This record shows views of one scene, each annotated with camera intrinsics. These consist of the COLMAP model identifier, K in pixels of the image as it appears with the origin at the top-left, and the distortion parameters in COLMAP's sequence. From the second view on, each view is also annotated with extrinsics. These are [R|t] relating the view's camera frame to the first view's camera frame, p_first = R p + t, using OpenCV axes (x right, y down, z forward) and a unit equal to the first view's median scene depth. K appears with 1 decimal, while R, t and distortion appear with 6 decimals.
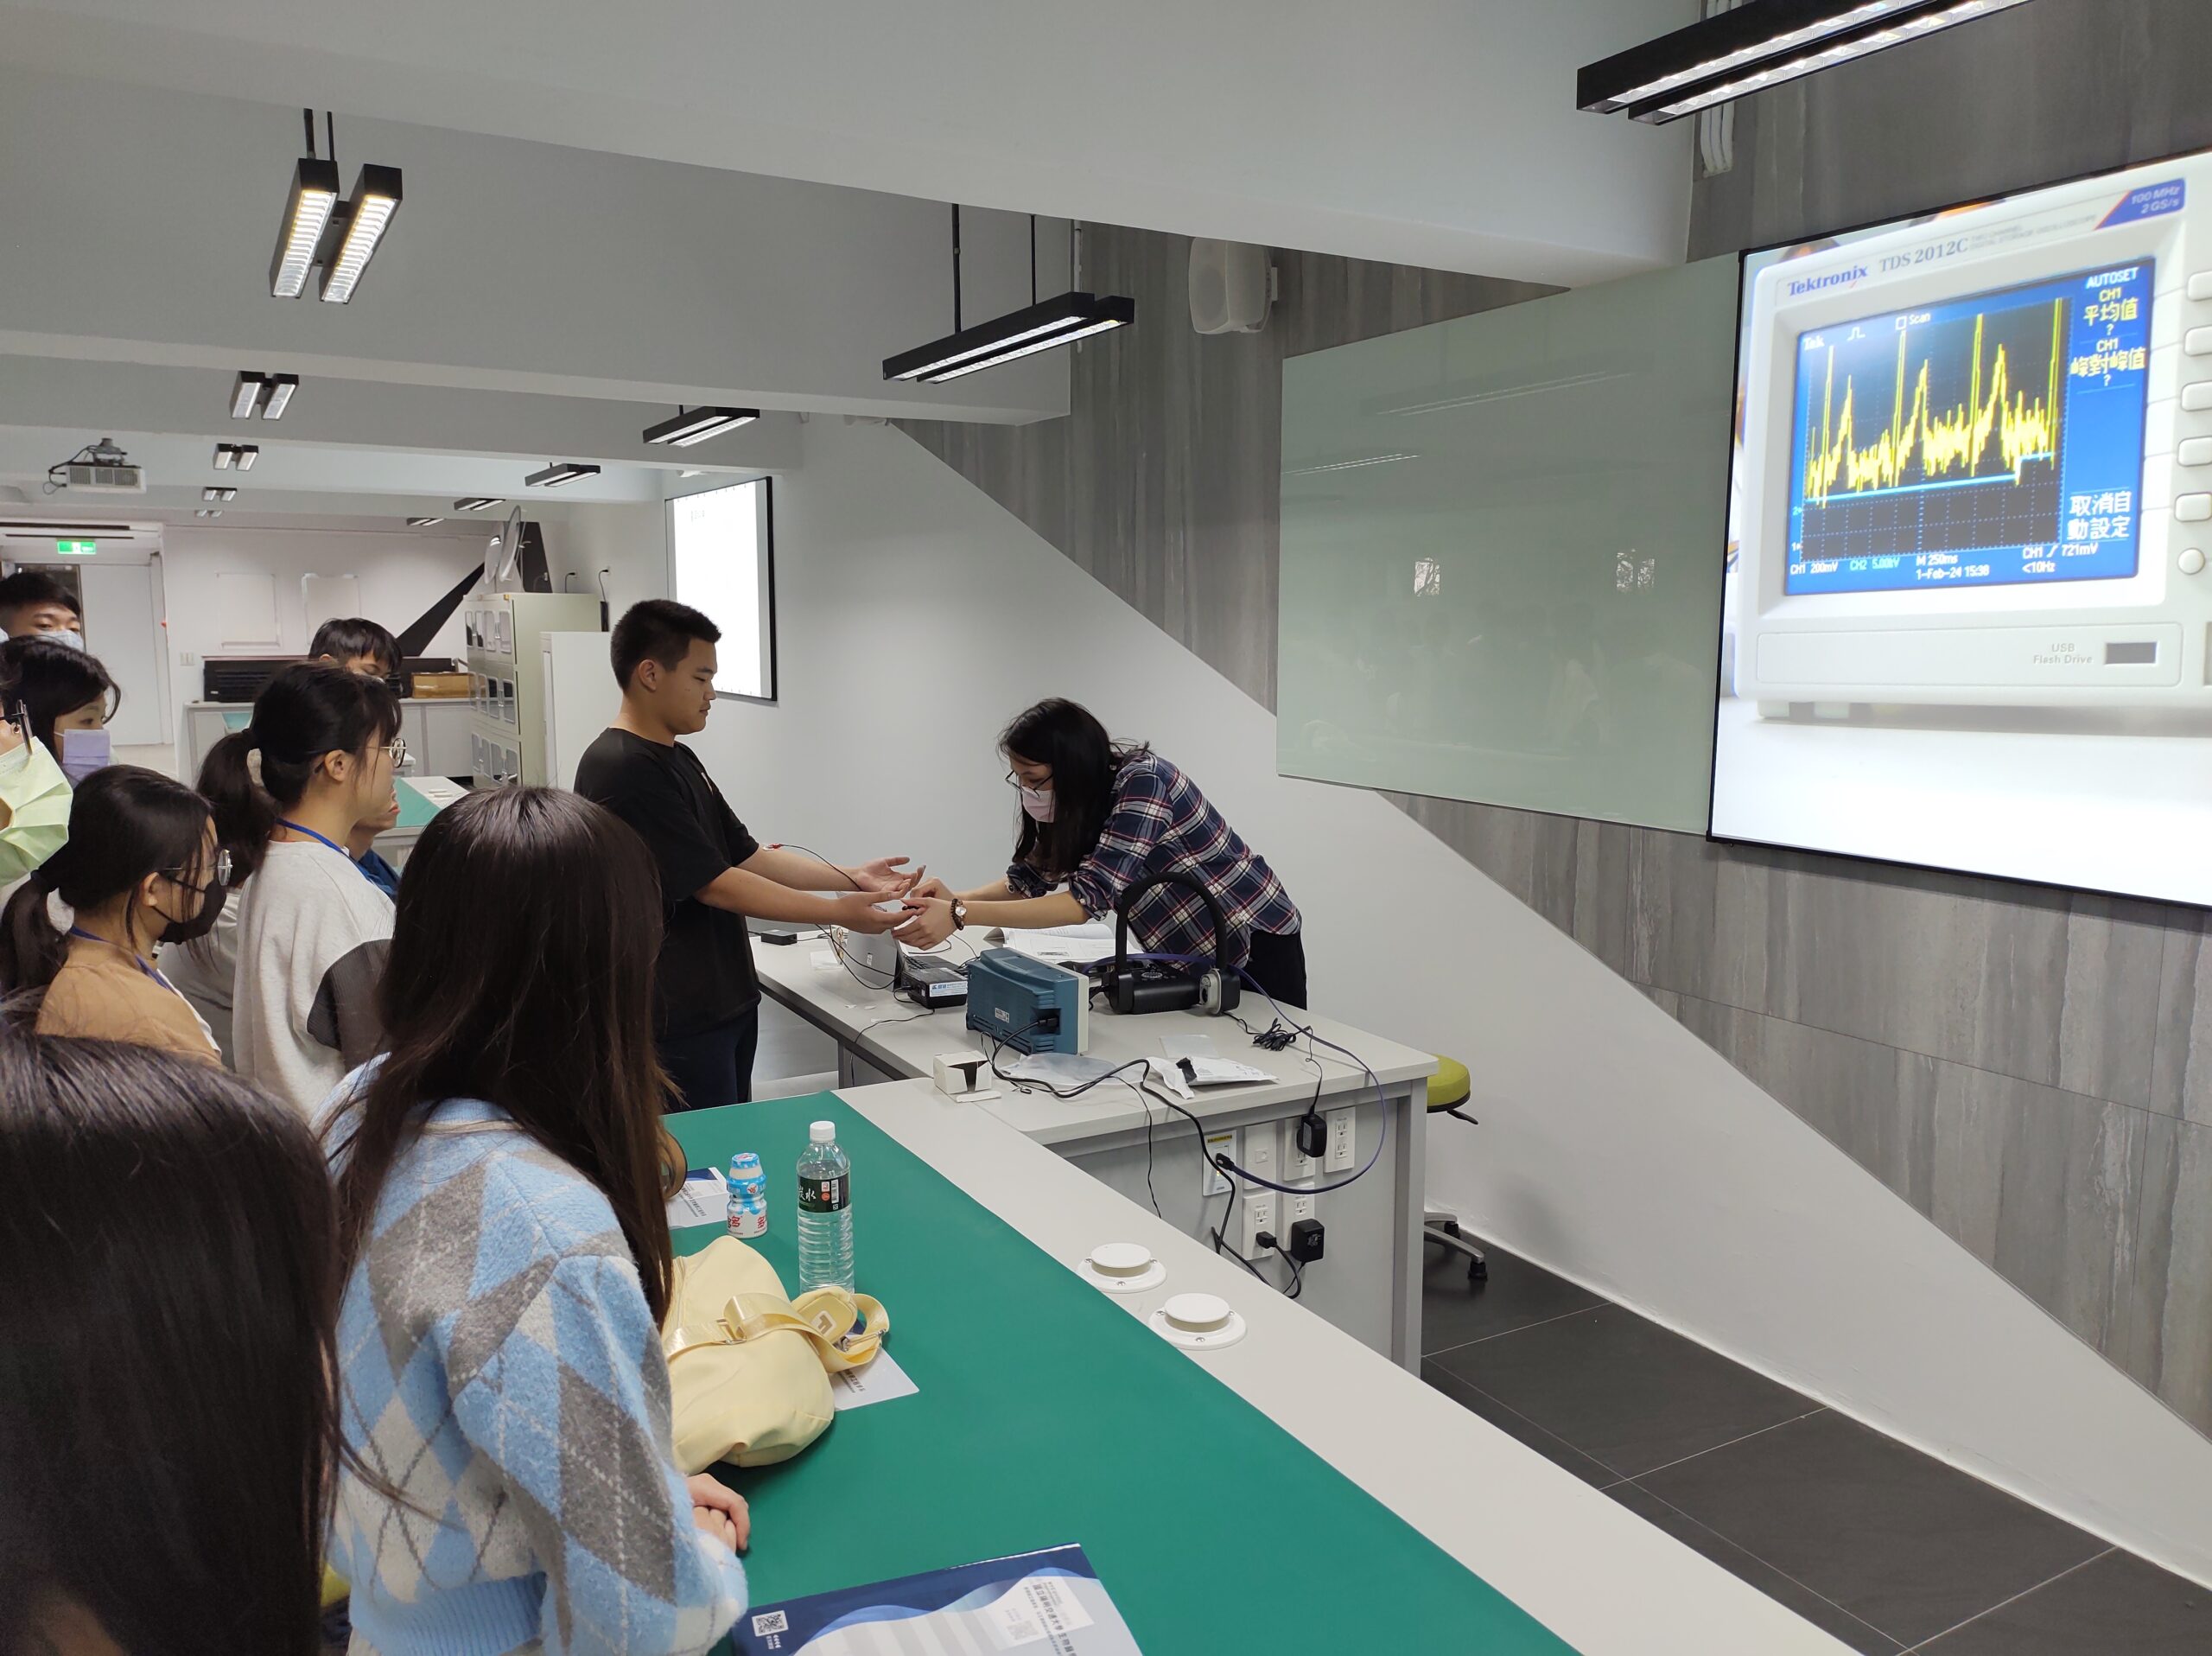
lens RADIAL K [[1634.1, 0, 1108.1], [0, 1634.1, 830.1], [0, 0, 1]] dist [0.040529, -0.037651]
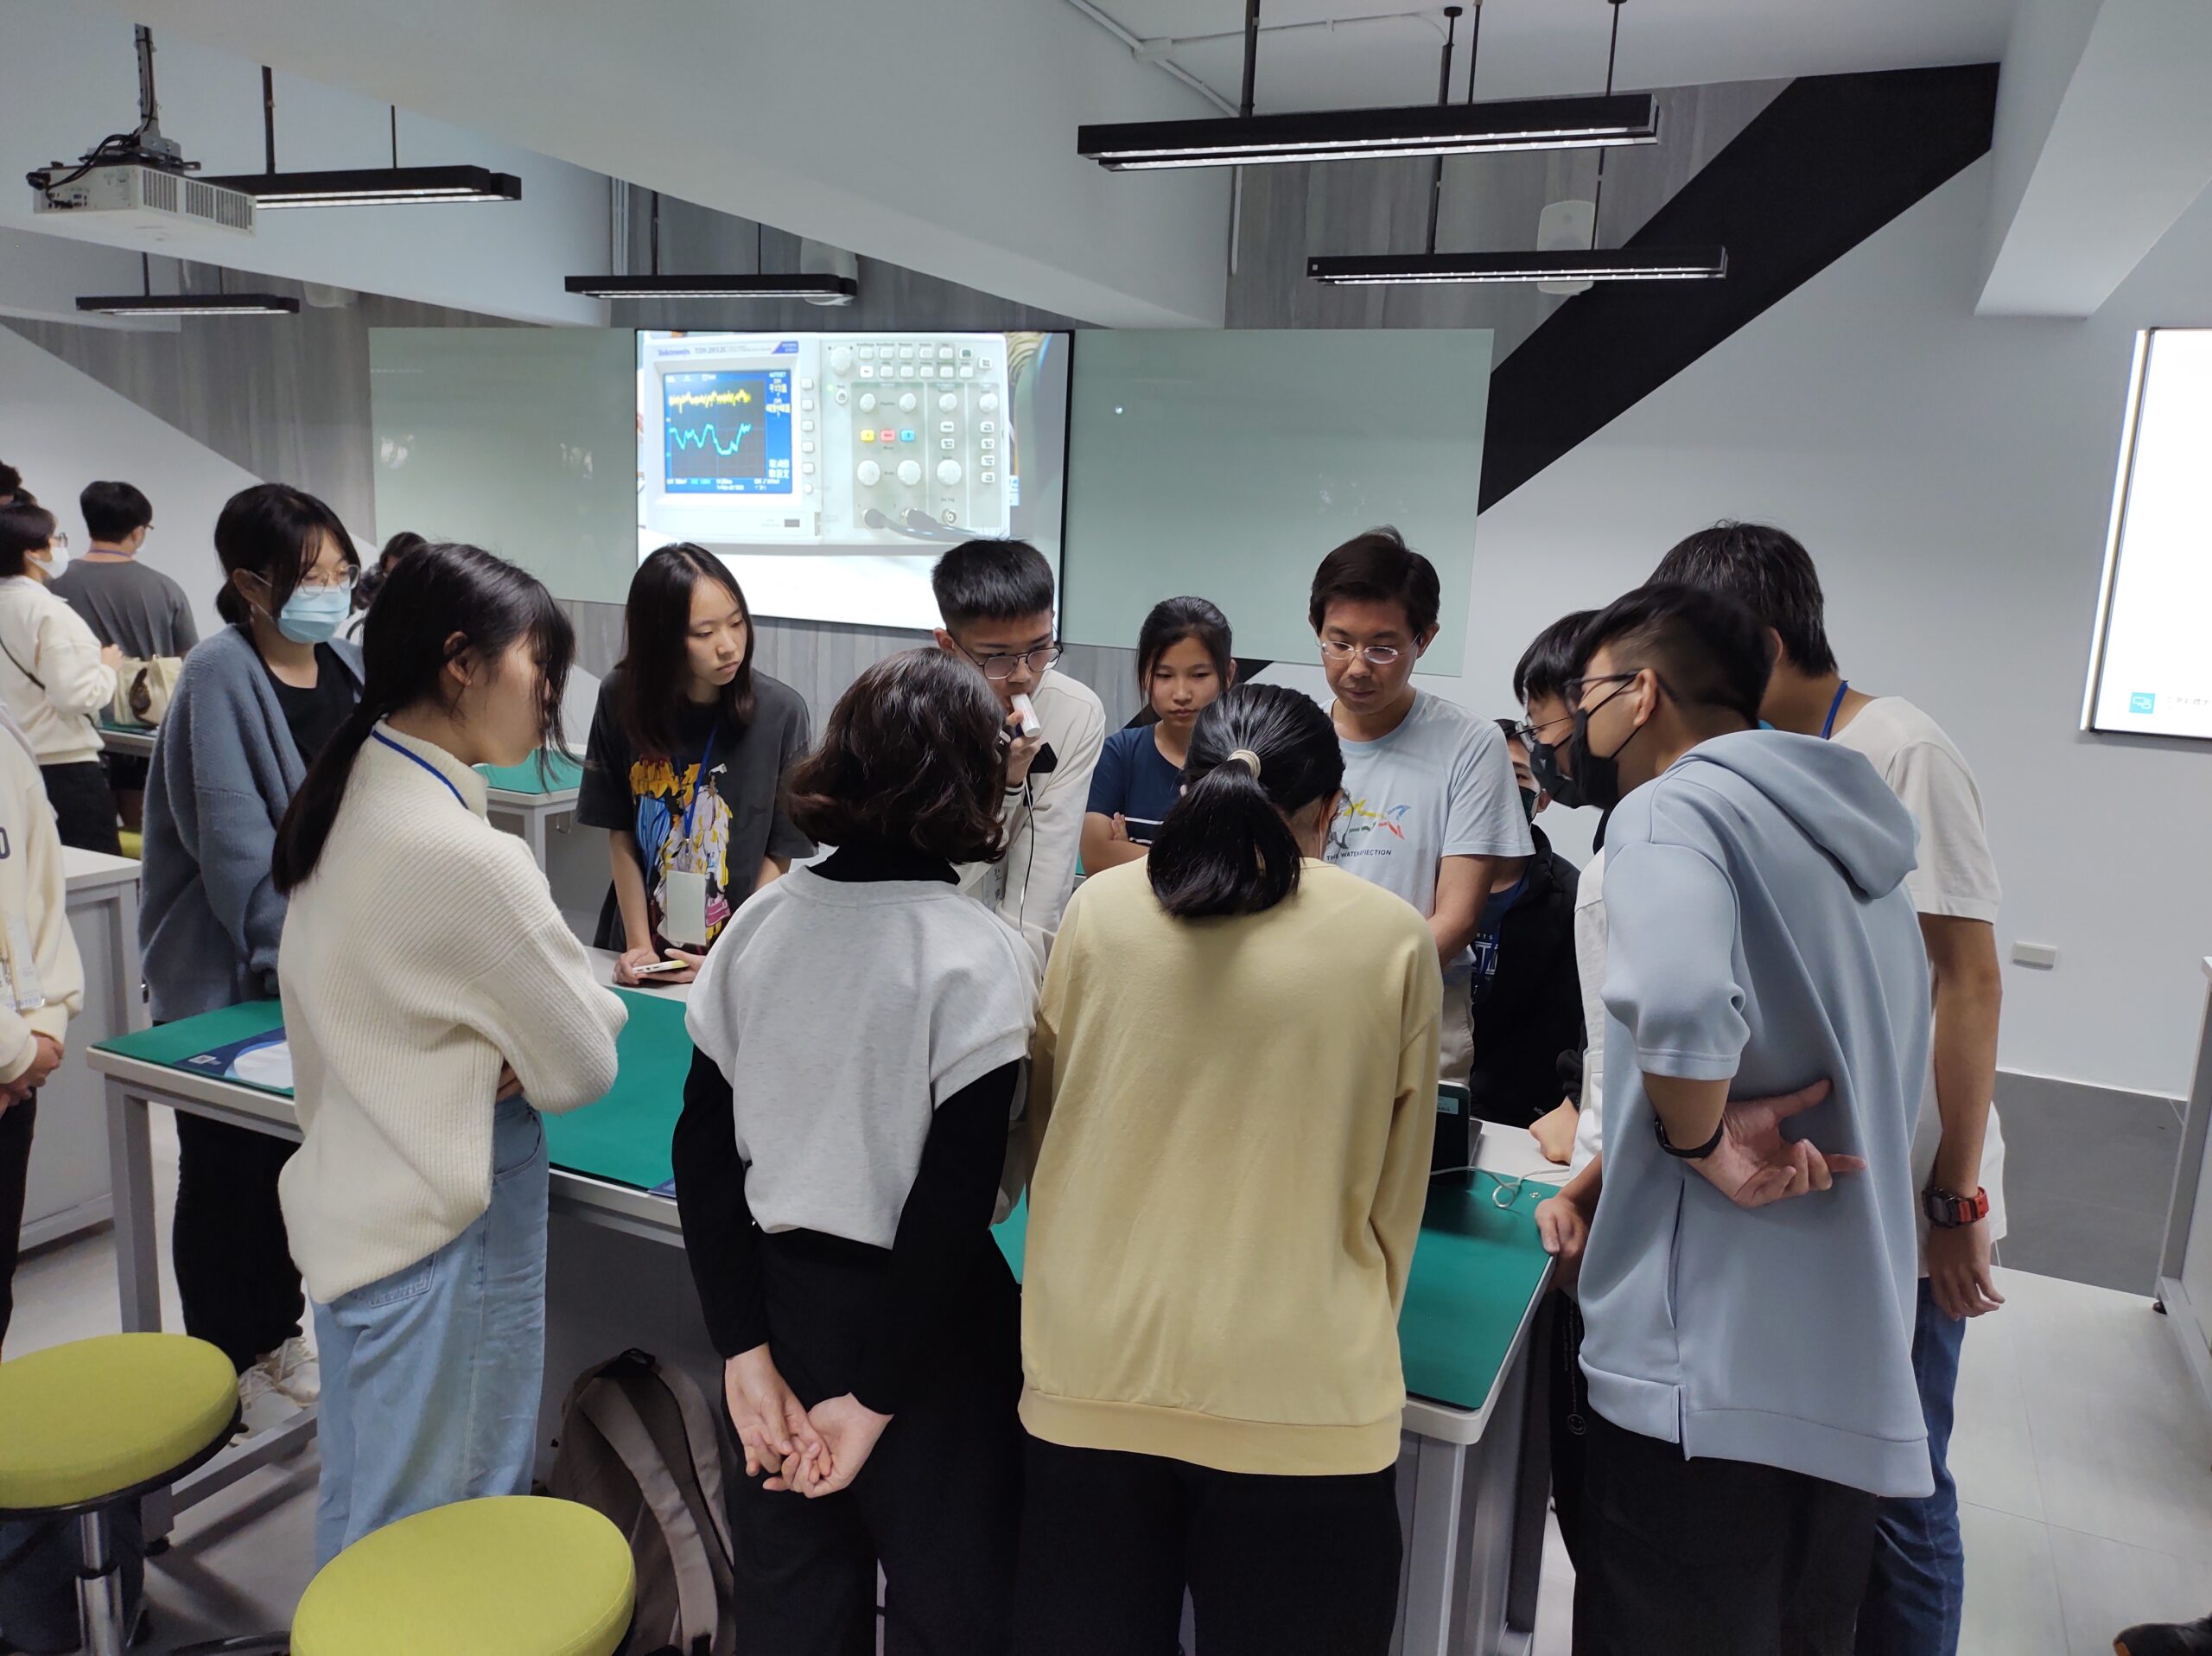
lens RADIAL K [[1634.1, 0, 1106.5], [0, 1634.1, 836.1], [0, 0, 1]] dist [0.040529, -0.037651]
pose [[0.810151, -0.073704, 0.581569, -0.432050], [0.028948, 0.995884, 0.085886, 0.147399], [-0.585505, -0.052746, 0.808951, -1.176767]]
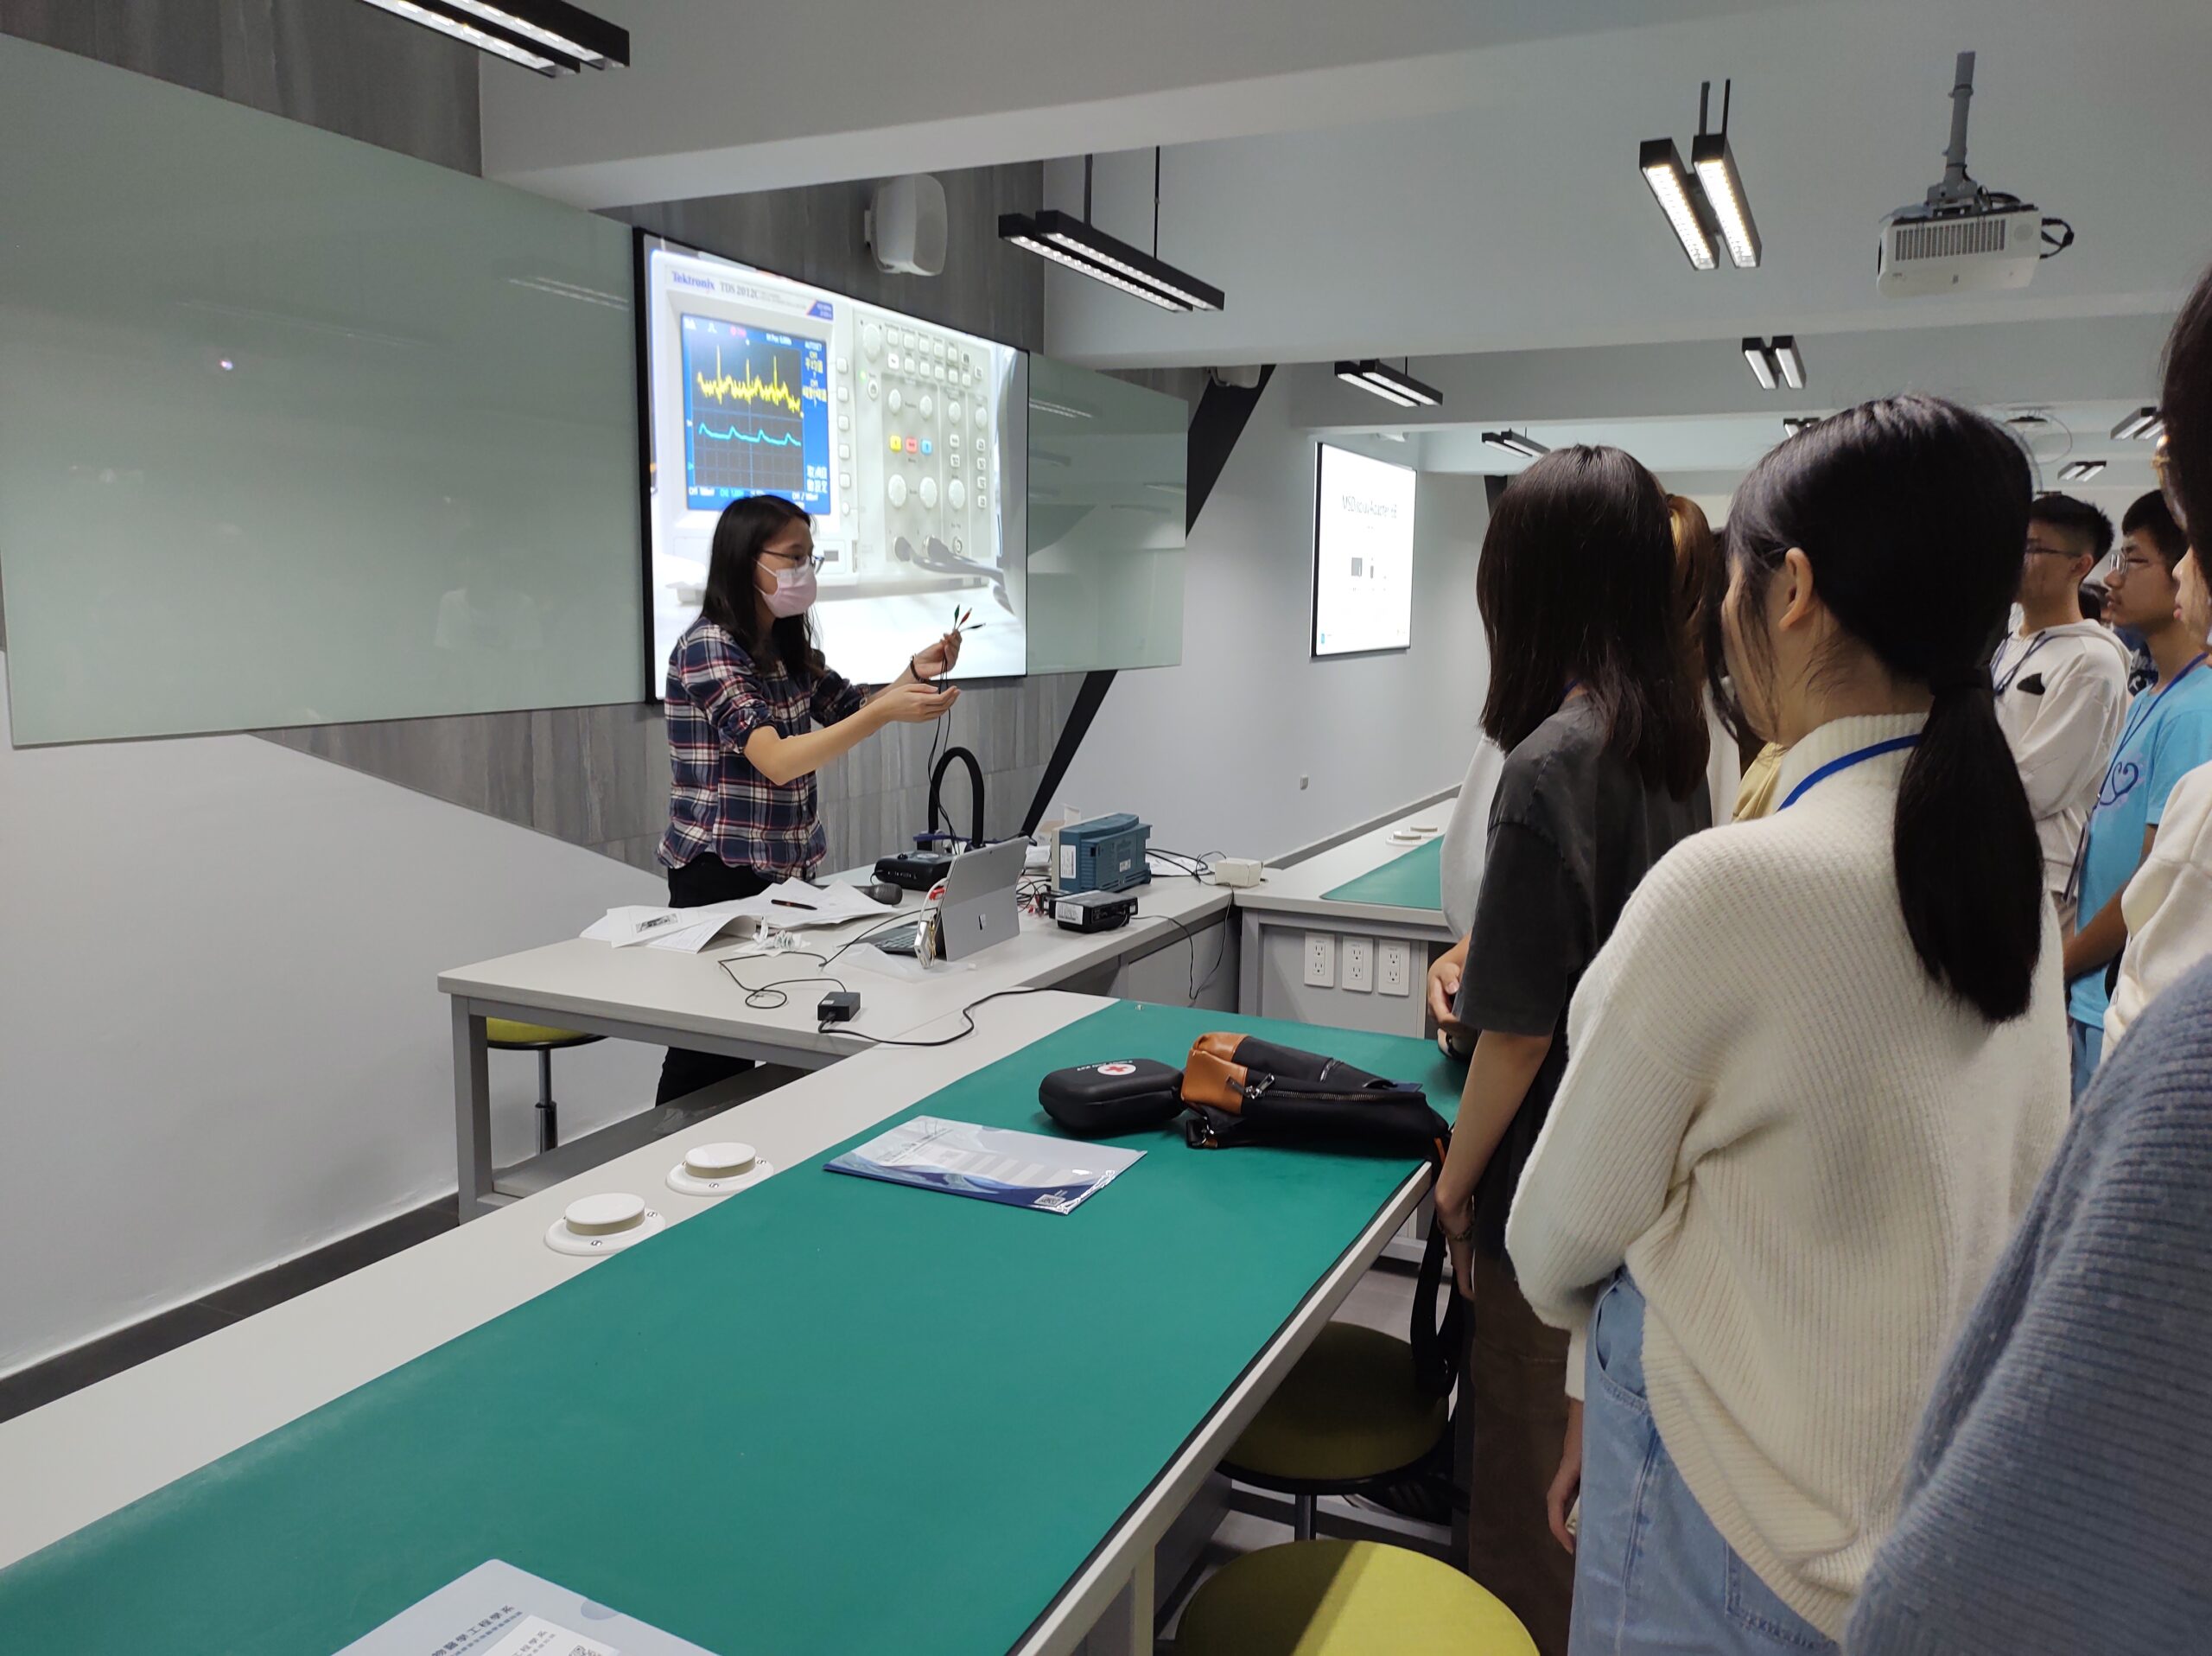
lens RADIAL K [[1634.1, 0, 1120.1], [0, 1634.1, 839.1], [0, 0, 1]] dist [0.040529, -0.037651]
pose [[-0.591606, -0.129145, 0.795817, -0.914922], [0.084723, 0.971663, 0.220664, -0.149747], [-0.801763, 0.197970, -0.563900, 1.554829]]
